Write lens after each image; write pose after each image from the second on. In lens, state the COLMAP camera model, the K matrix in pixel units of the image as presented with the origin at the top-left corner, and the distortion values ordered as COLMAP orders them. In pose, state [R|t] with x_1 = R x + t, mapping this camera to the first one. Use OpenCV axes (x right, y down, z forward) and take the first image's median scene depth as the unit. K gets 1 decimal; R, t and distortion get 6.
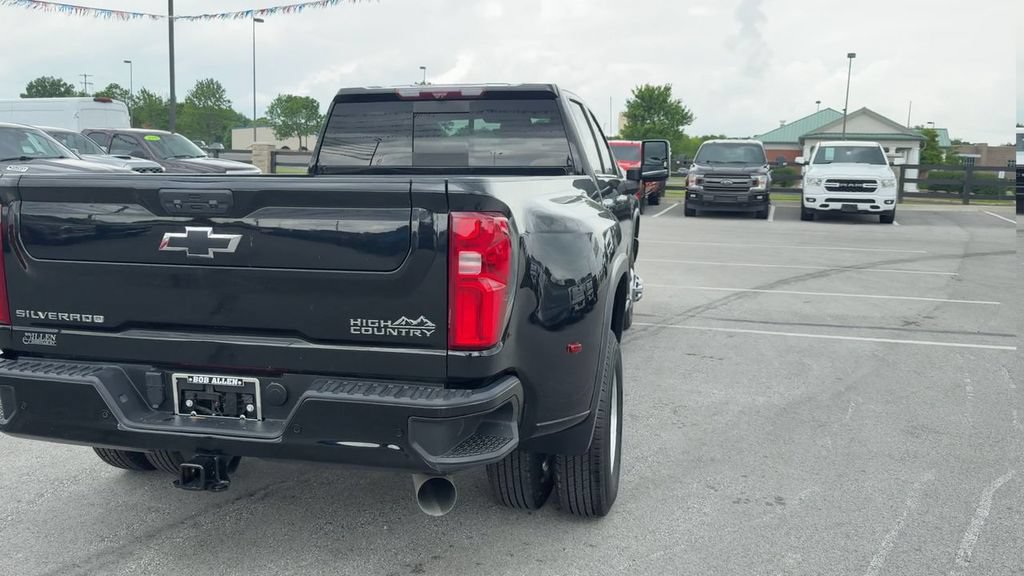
lens RADIAL K [[859.9, 0, 468.8], [0, 859.9, 276.2], [0, 0, 1]] dist [0.077419, -0.105081]
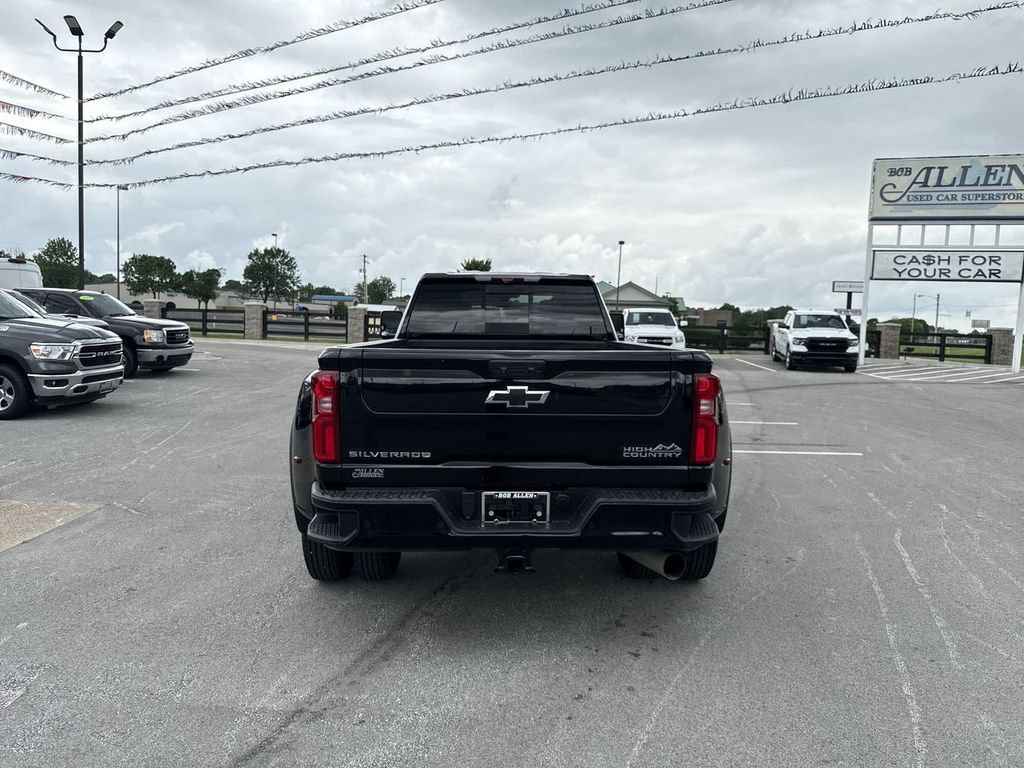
lens RADIAL K [[721.0, 0, 509.5], [0, 721.0, 380.0], [0, 0, 1]] dist [0.058382, -0.077707]
pose [[0.959650, -0.015069, 0.280794, -0.610044], [0.027818, 0.998752, -0.041473, -0.017128], [-0.279819, 0.047611, 0.958872, -0.115657]]
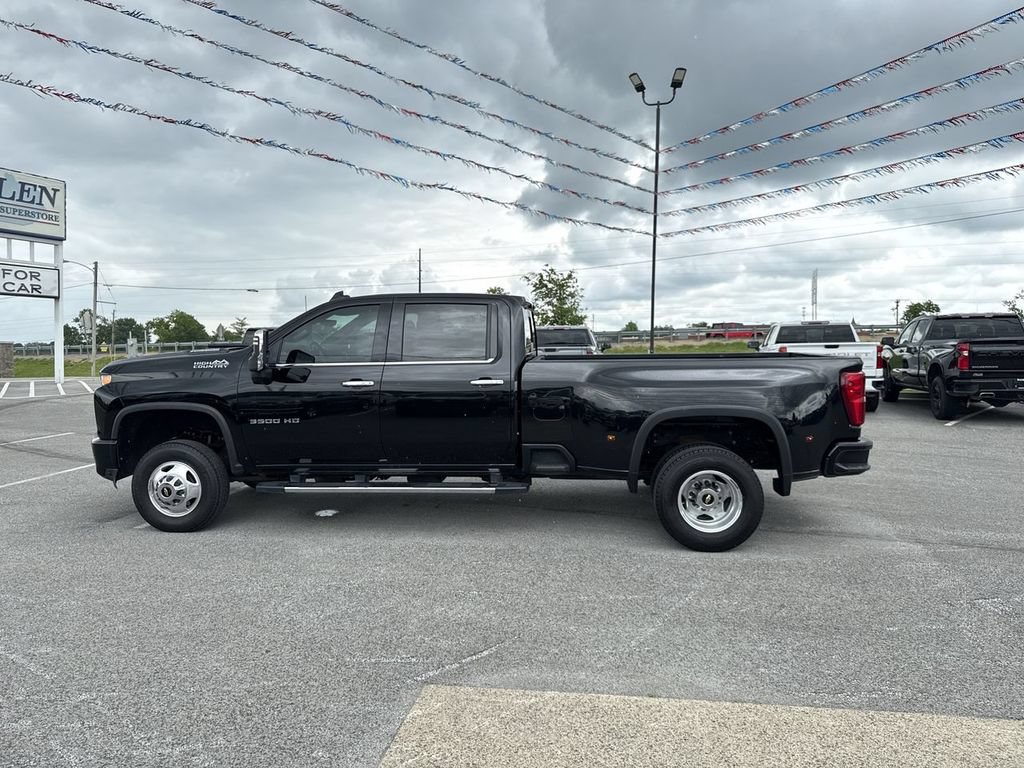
lens RADIAL K [[721.0, 0, 505.1], [0, 721.0, 383.6], [0, 0, 1]] dist [0.058382, -0.077707]
pose [[-0.179389, -0.064820, 0.981641, -2.301232], [0.128826, 0.987687, 0.088761, -0.346024], [-0.975307, 0.142383, -0.168829, 2.287266]]
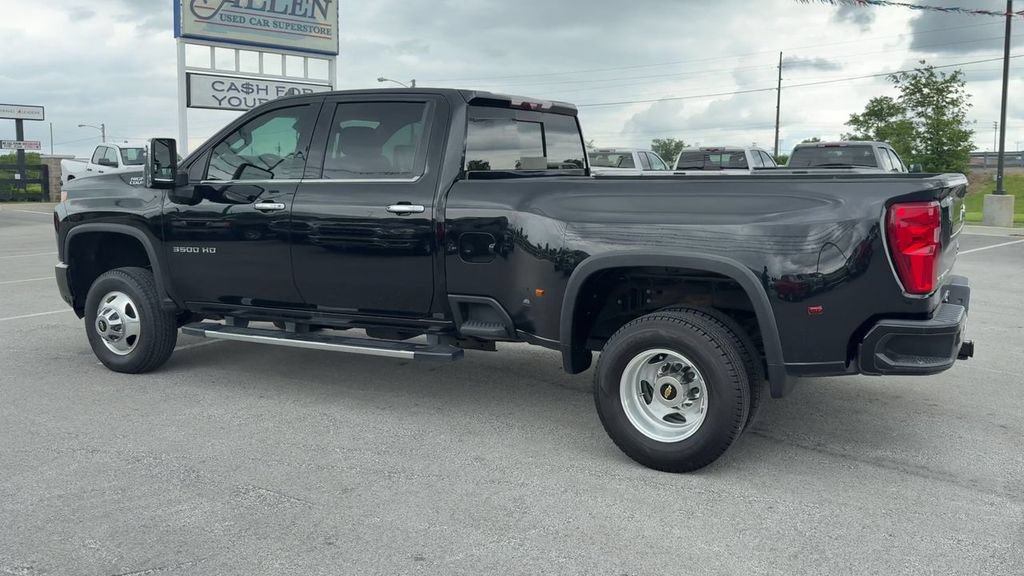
lens RADIAL K [[859.9, 0, 602.7], [0, 859.9, 245.4], [0, 0, 1]] dist [0.077419, -0.105081]
pose [[0.171444, -0.096880, 0.980419, -2.005003], [0.126848, 0.989041, 0.075550, -0.186555], [-0.976993, 0.111412, 0.181855, 1.300545]]
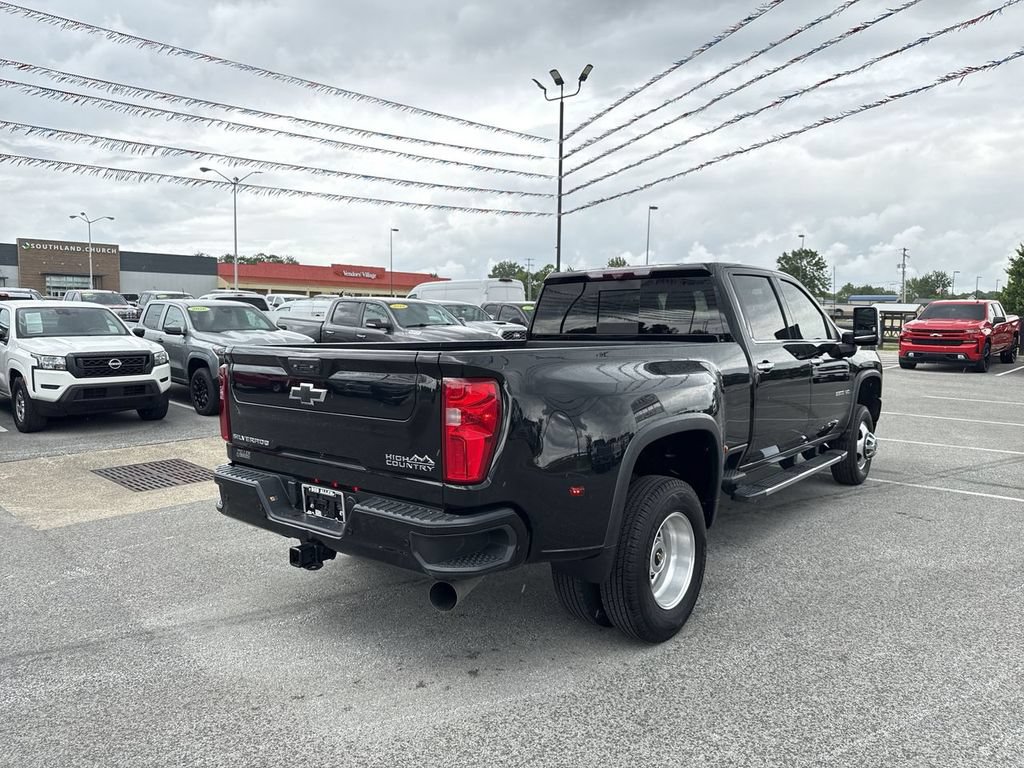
lens RADIAL K [[721.0, 0, 520.4], [0, 721.0, 386.5], [0, 0, 1]] dist [0.058382, -0.077707]
pose [[0.910219, 0.030113, -0.413031, 0.478220], [-0.047134, 0.998405, -0.031080, -0.028720], [0.411437, 0.047757, 0.910186, 0.042013]]
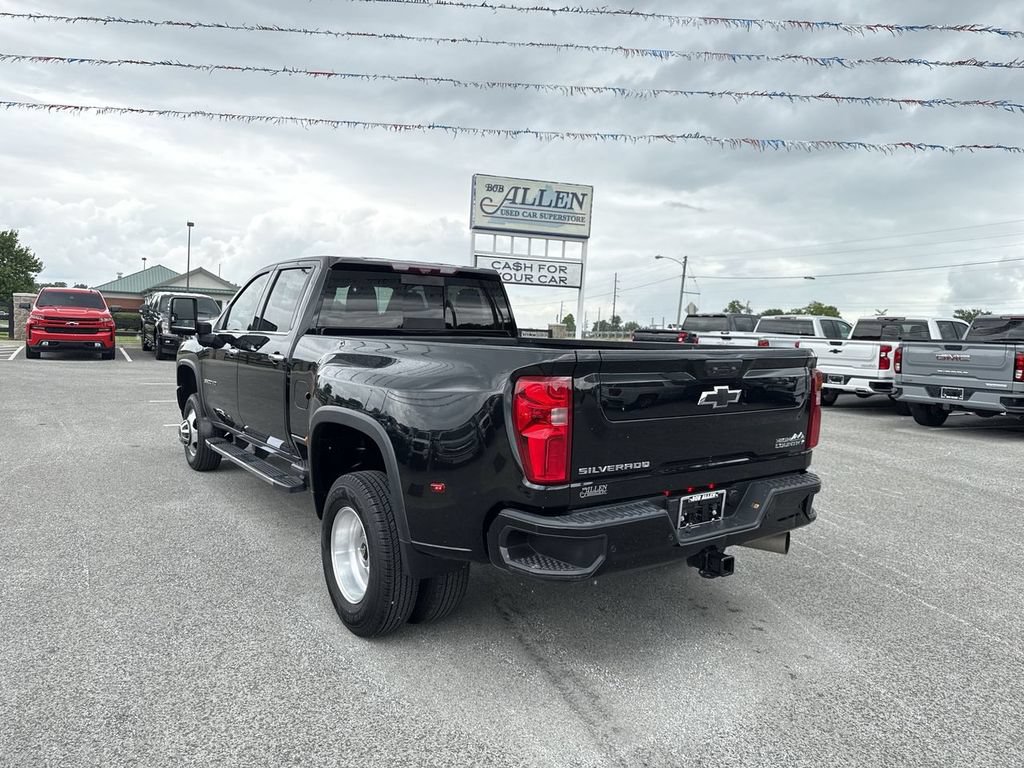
lens RADIAL K [[721.0, 0, 505.6], [0, 721.0, 380.8], [0, 0, 1]] dist [0.058382, -0.077707]
pose [[0.629403, -0.048593, 0.775558, -1.345870], [0.074485, 0.997220, 0.002033, -0.087410], [-0.773501, 0.056488, 0.631273, 0.491928]]
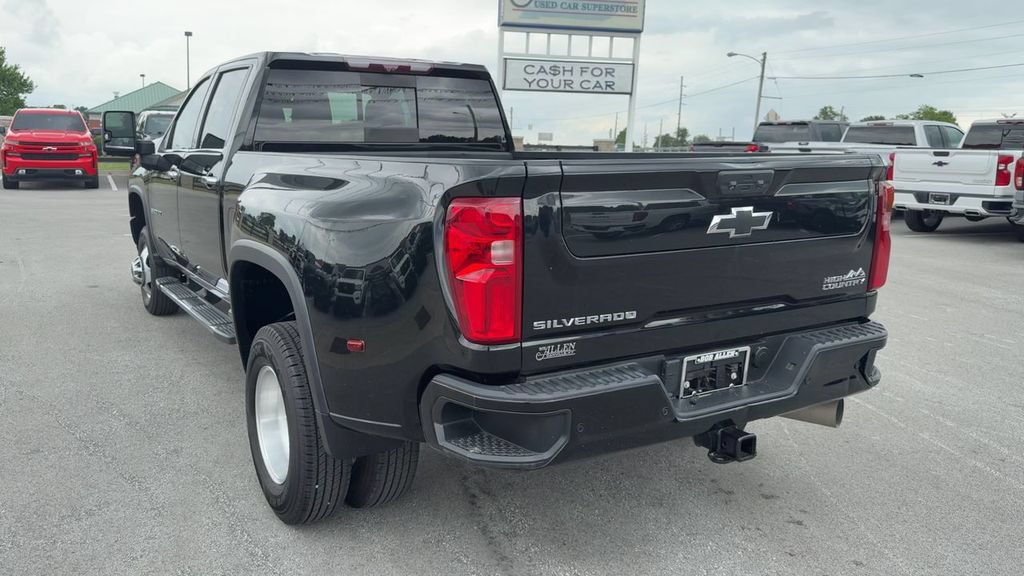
lens RADIAL K [[818.0, 0, 476.1], [0, 818.0, 286.8], [0, 0, 1]] dist [0.058999, -0.100297]
pose [[0.697448, -0.126026, 0.705468, -1.146763], [0.088049, 0.992027, 0.090169, -0.073363], [-0.711206, -0.000772, 0.702983, 0.502746]]
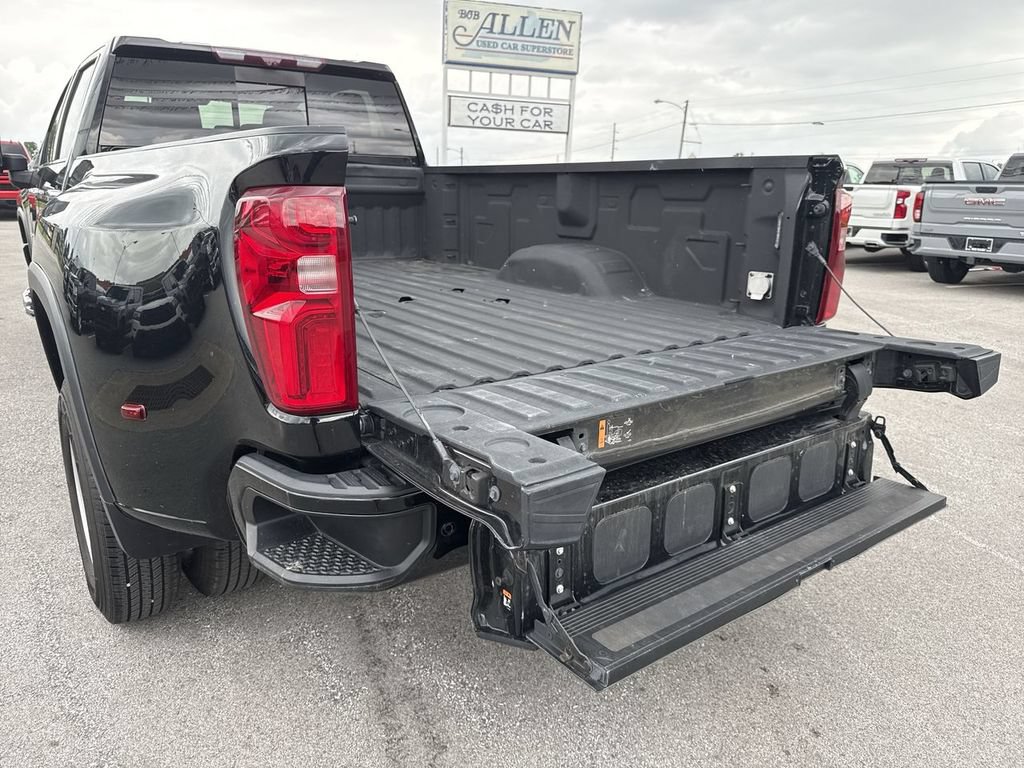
lens RADIAL K [[721.0, 0, 507.4], [0, 721.0, 379.2], [0, 0, 1]] dist [0.058382, -0.077707]
pose [[0.622246, -0.199296, 0.757028, -0.852759], [0.083455, 0.978427, 0.188985, -0.045355], [-0.778360, -0.054418, 0.625455, 0.658757]]
